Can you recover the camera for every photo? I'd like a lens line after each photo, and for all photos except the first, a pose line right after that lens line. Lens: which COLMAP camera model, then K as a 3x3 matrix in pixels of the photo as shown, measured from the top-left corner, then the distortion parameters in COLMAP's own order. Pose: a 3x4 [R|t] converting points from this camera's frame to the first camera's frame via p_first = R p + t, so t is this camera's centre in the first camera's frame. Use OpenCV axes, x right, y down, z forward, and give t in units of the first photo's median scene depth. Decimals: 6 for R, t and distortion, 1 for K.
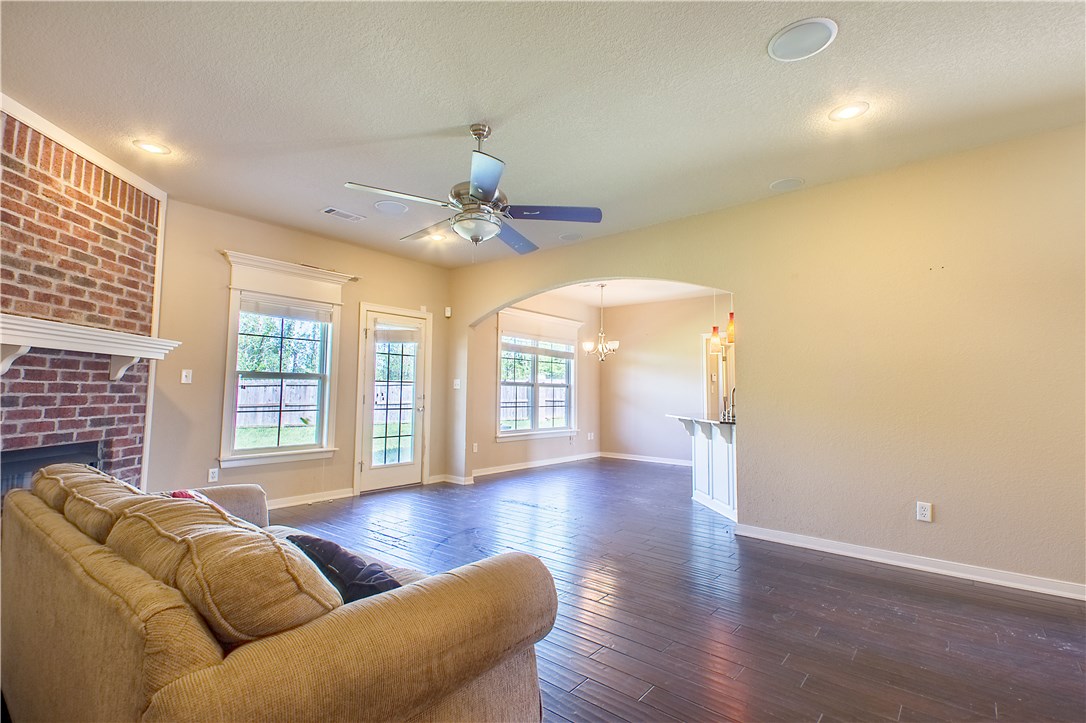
lens RADIAL K [[514.8, 0, 536.8], [0, 514.8, 360.6], [0, 0, 1]] dist [0.024112, -0.006968]
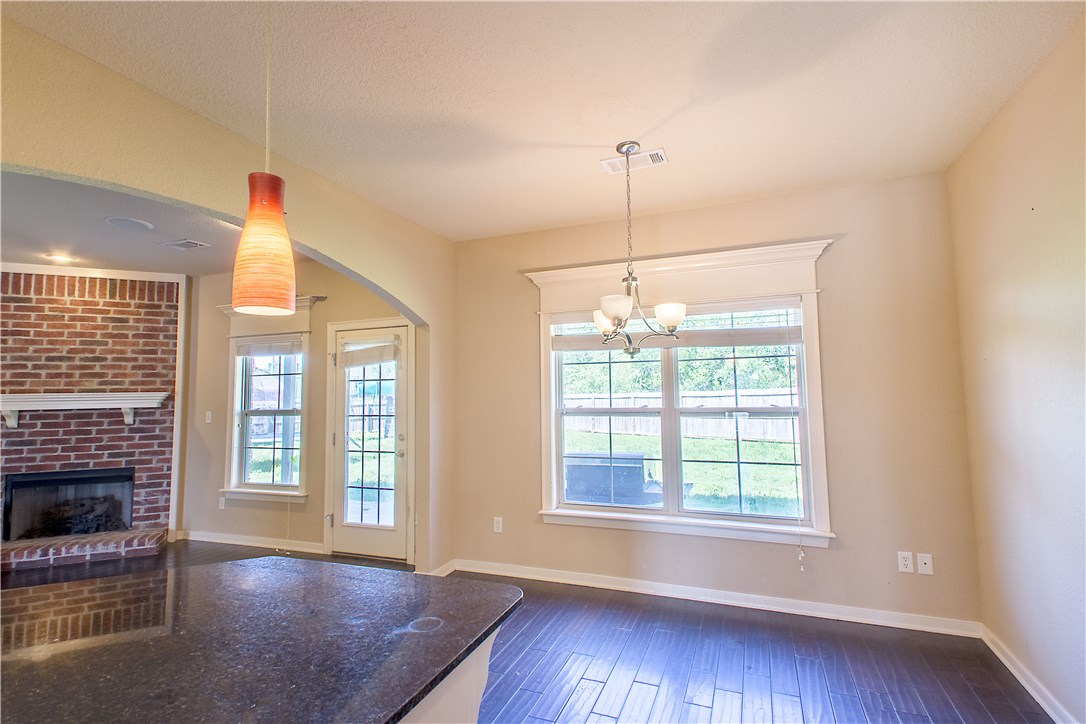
lens RADIAL K [[514.8, 0, 548.2], [0, 514.8, 360.3], [0, 0, 1]] dist [0.024112, -0.006968]
pose [[0.310495, -0.079304, -0.947261, 0.879325], [0.081701, 0.995053, -0.056525, 0.038004], [0.947057, -0.059841, 0.315438, 1.663002]]
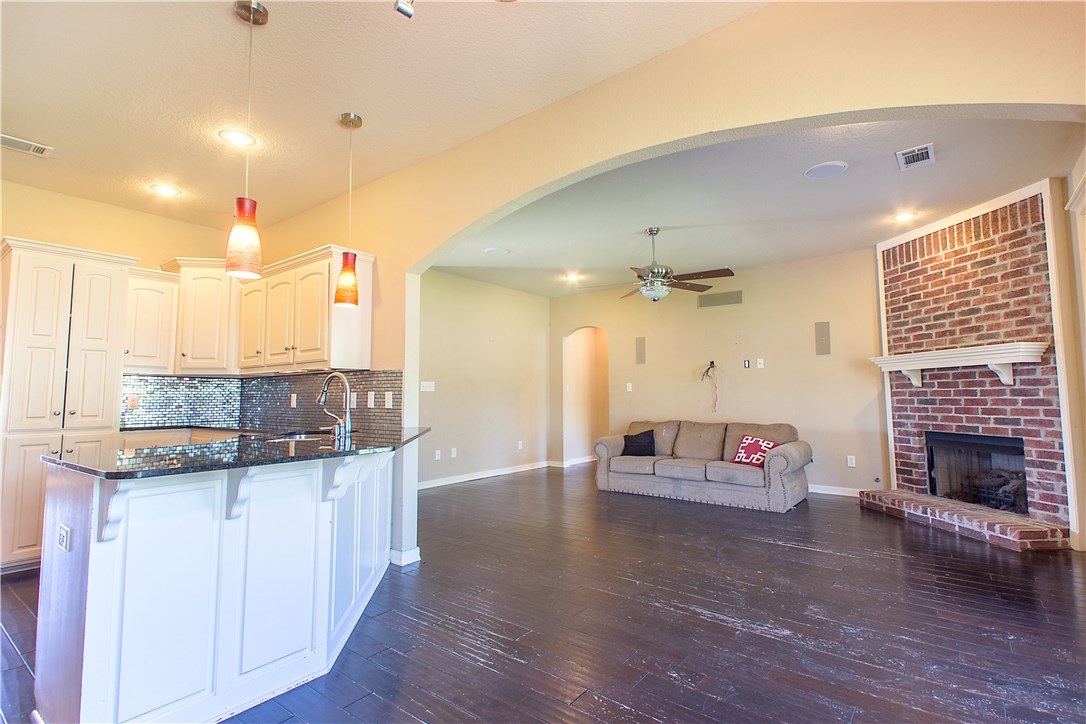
lens RADIAL K [[514.8, 0, 542.4], [0, 514.8, 356.7], [0, 0, 1]] dist [0.024112, -0.006968]
pose [[-0.999089, -0.007235, -0.042060, 0.250860], [-0.001036, 0.989346, -0.145581, 0.145763], [0.042665, -0.145405, -0.988452, 2.128858]]
